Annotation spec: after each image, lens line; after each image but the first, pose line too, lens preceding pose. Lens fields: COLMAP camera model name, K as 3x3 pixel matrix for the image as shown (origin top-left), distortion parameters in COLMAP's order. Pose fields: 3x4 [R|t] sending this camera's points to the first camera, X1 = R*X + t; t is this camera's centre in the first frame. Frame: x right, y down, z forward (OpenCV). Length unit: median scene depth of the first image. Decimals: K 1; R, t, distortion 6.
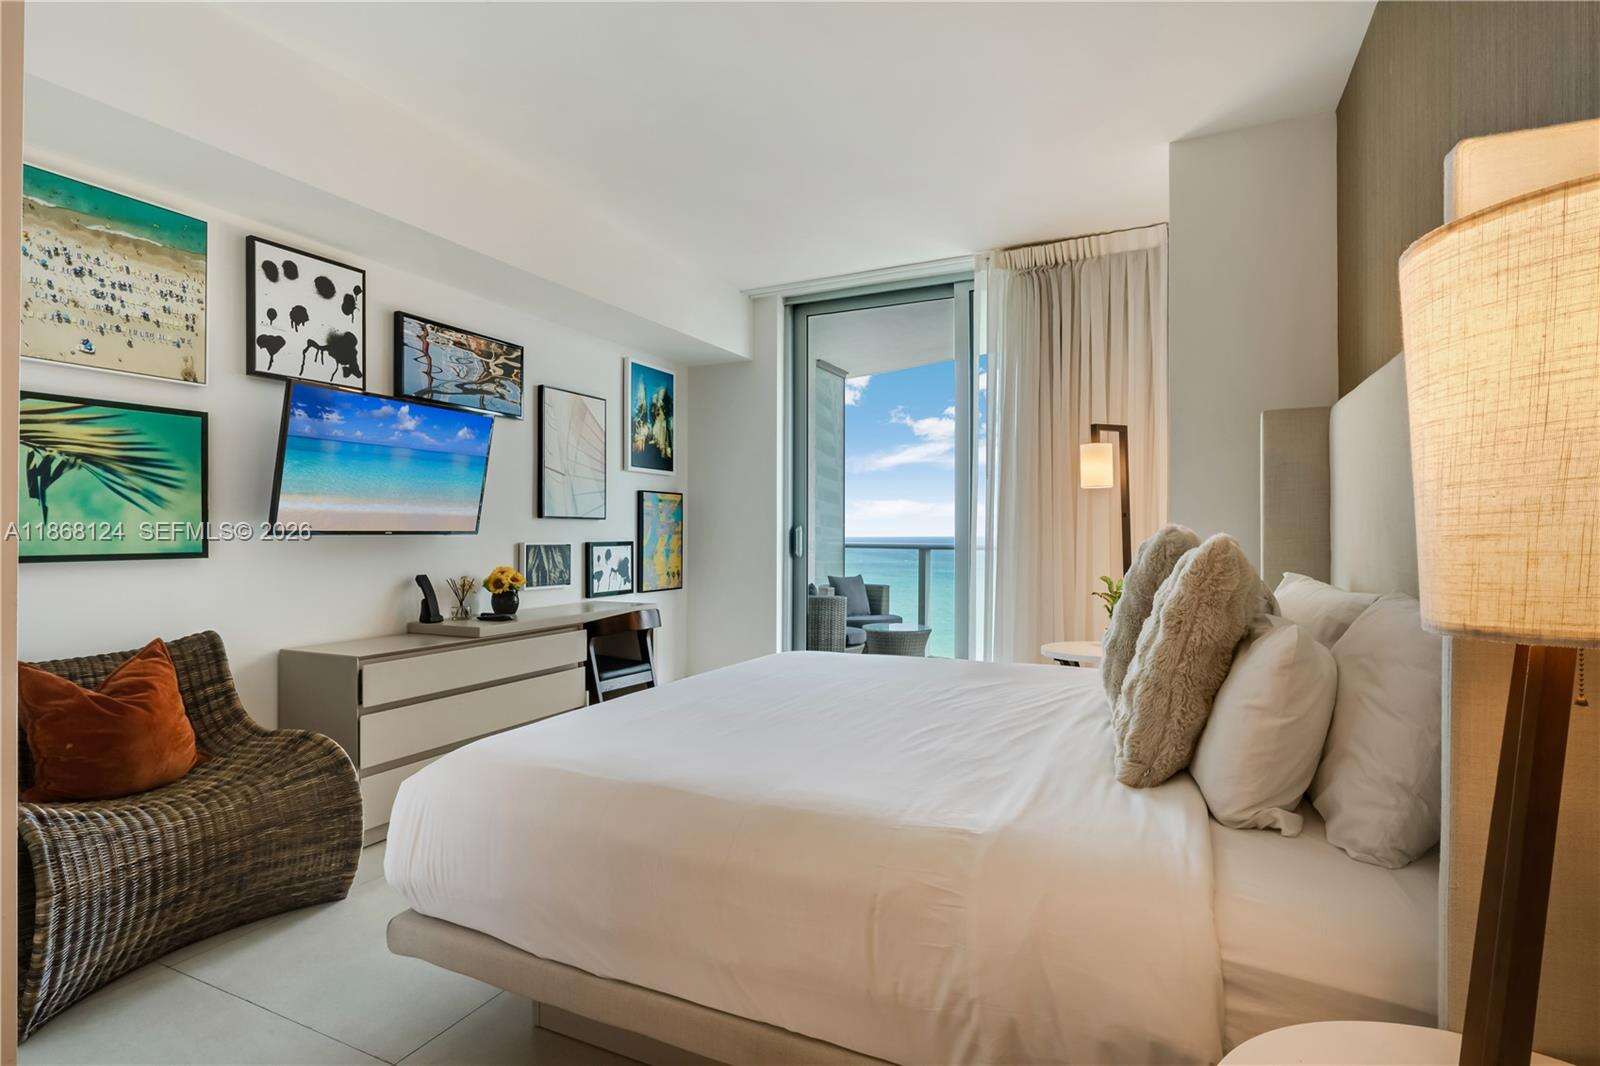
lens RADIAL K [[826.0, 0, 803.6], [0, 826.0, 528.5], [0, 0, 1]] dist [-0.003037, -0.001014]
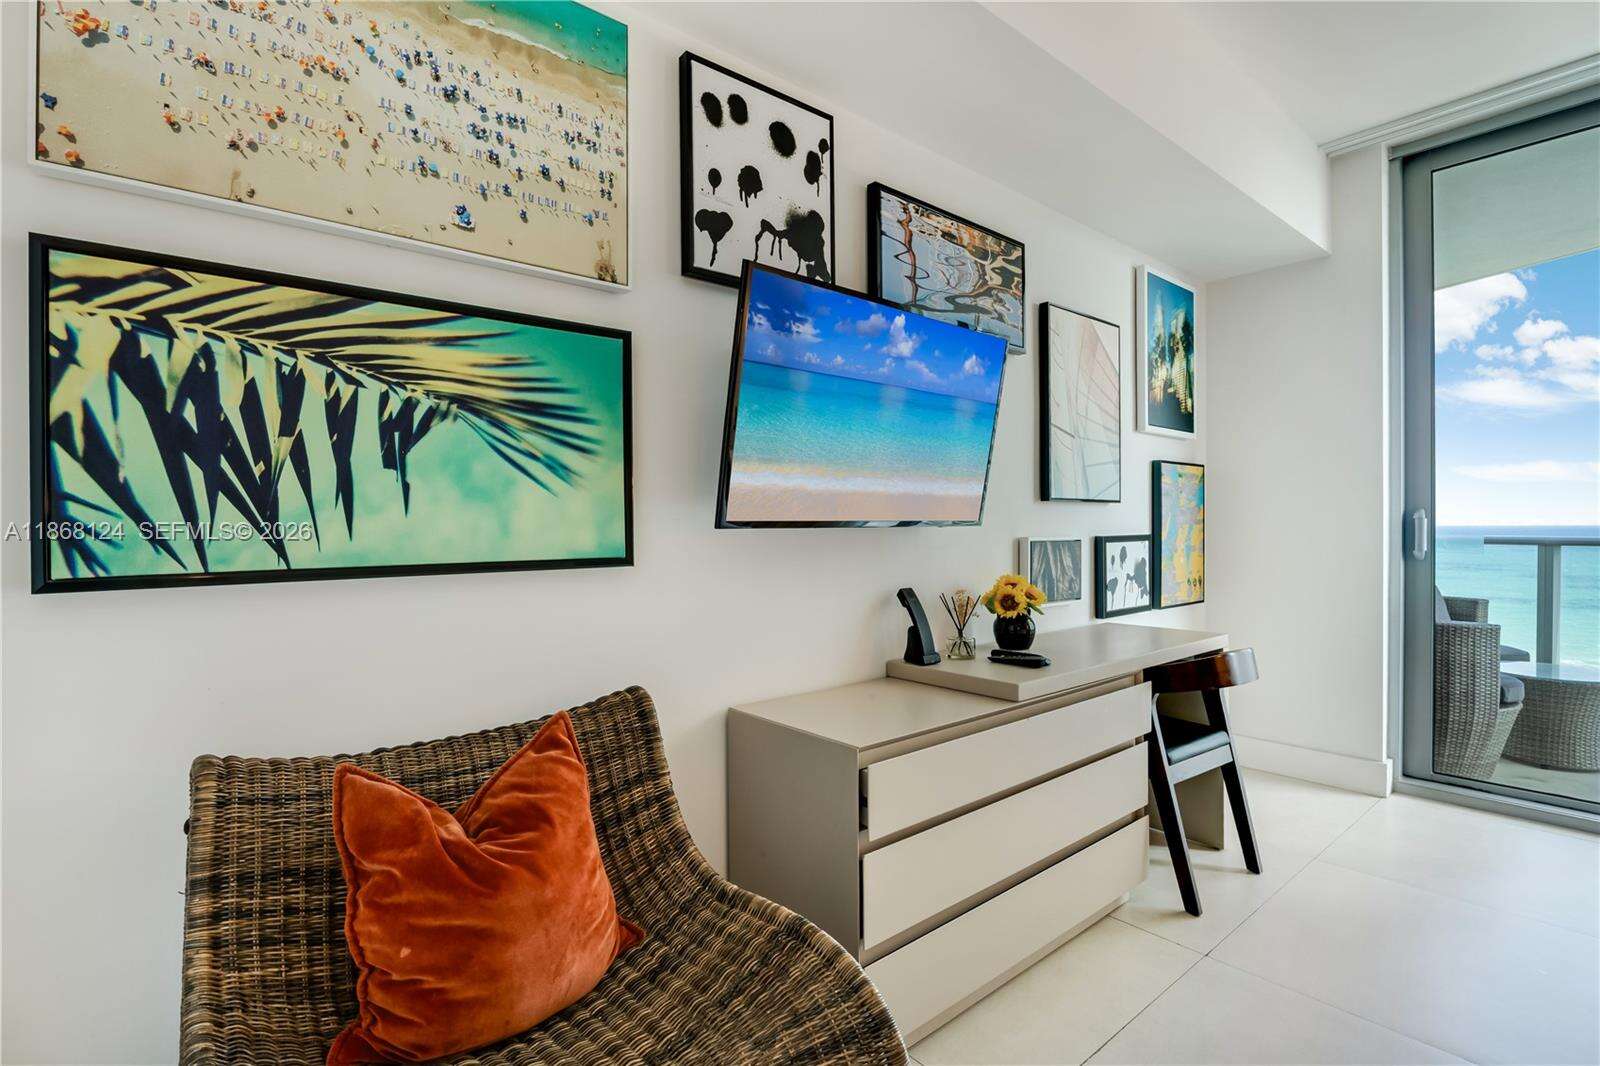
lens RADIAL K [[753.0, 0, 788.2], [0, 753.0, 521.5], [0, 0, 1]] dist [0.000630, -0.001661]
pose [[0.910244, -0.008959, -0.413976, -0.286817], [0.009434, 0.999955, -0.000898, 0.002854], [0.413966, -0.003088, 0.910287, 0.399915]]
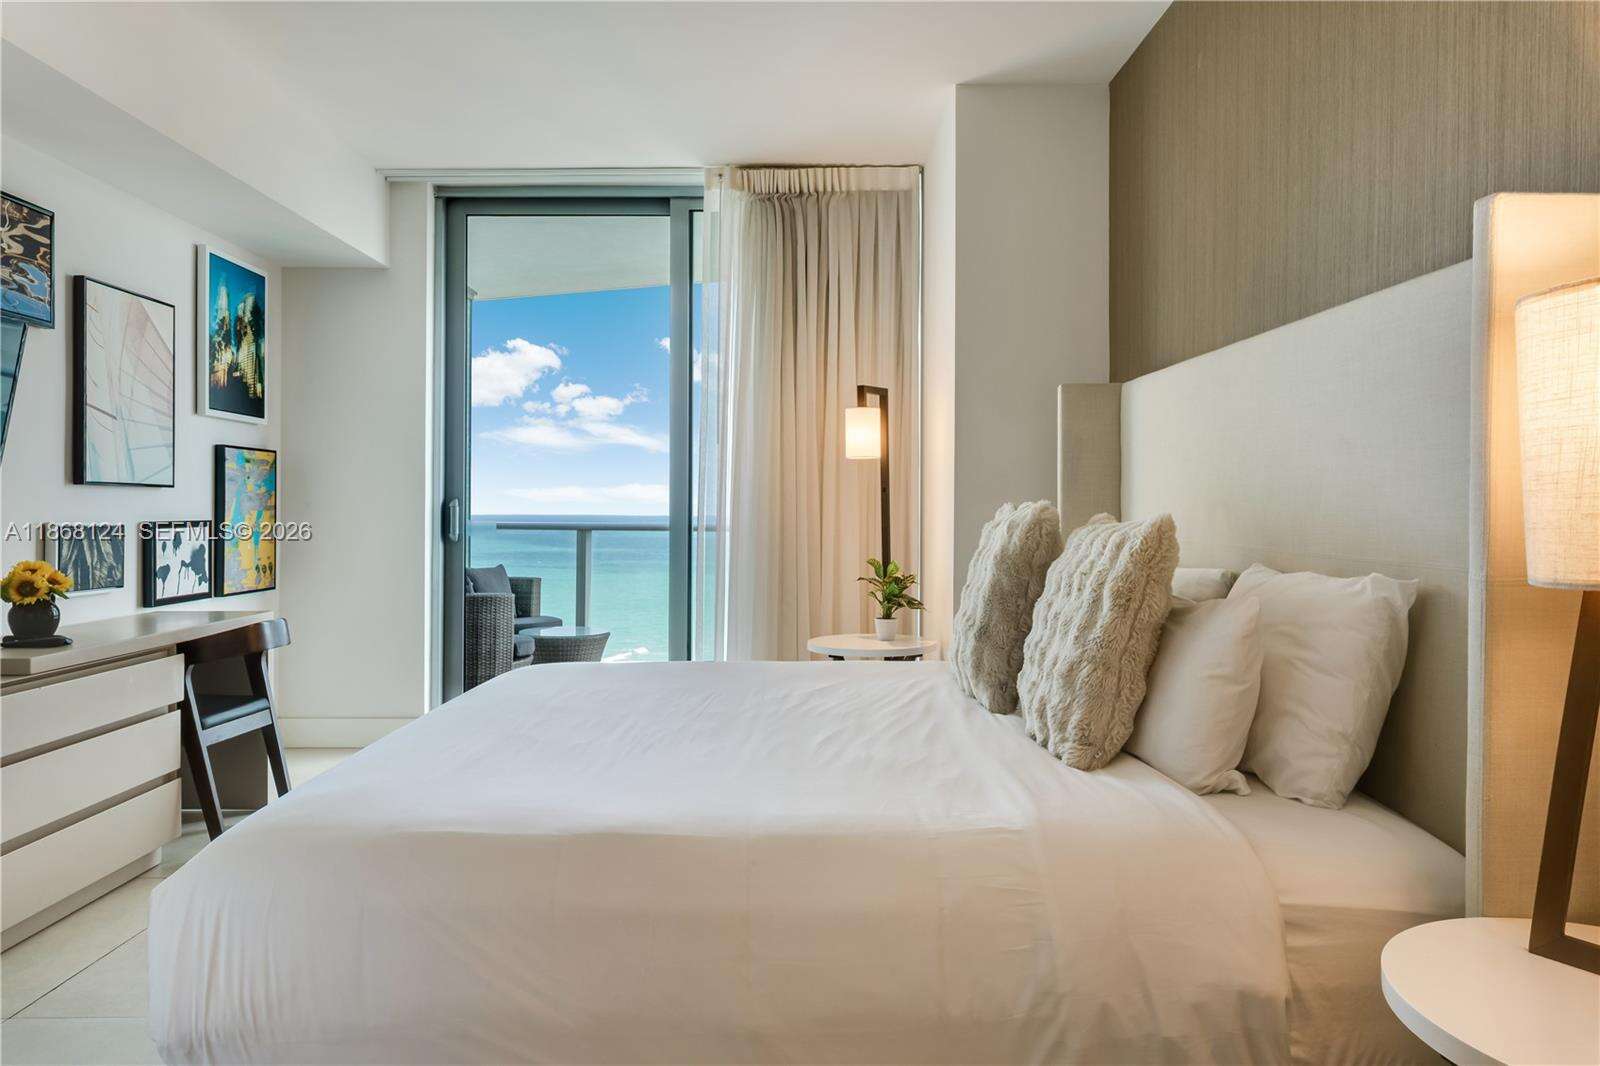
lens RADIAL K [[1065.8, 0, 819.5], [0, 1065.8, 515.5], [0, 0, 1]] dist [-0.008906, 0.013743]
pose [[0.893761, 0.000188, 0.448543, -0.197588], [-0.005223, 0.999936, 0.009989, 0.000232], [-0.448512, -0.011270, 0.893706, 0.007673]]
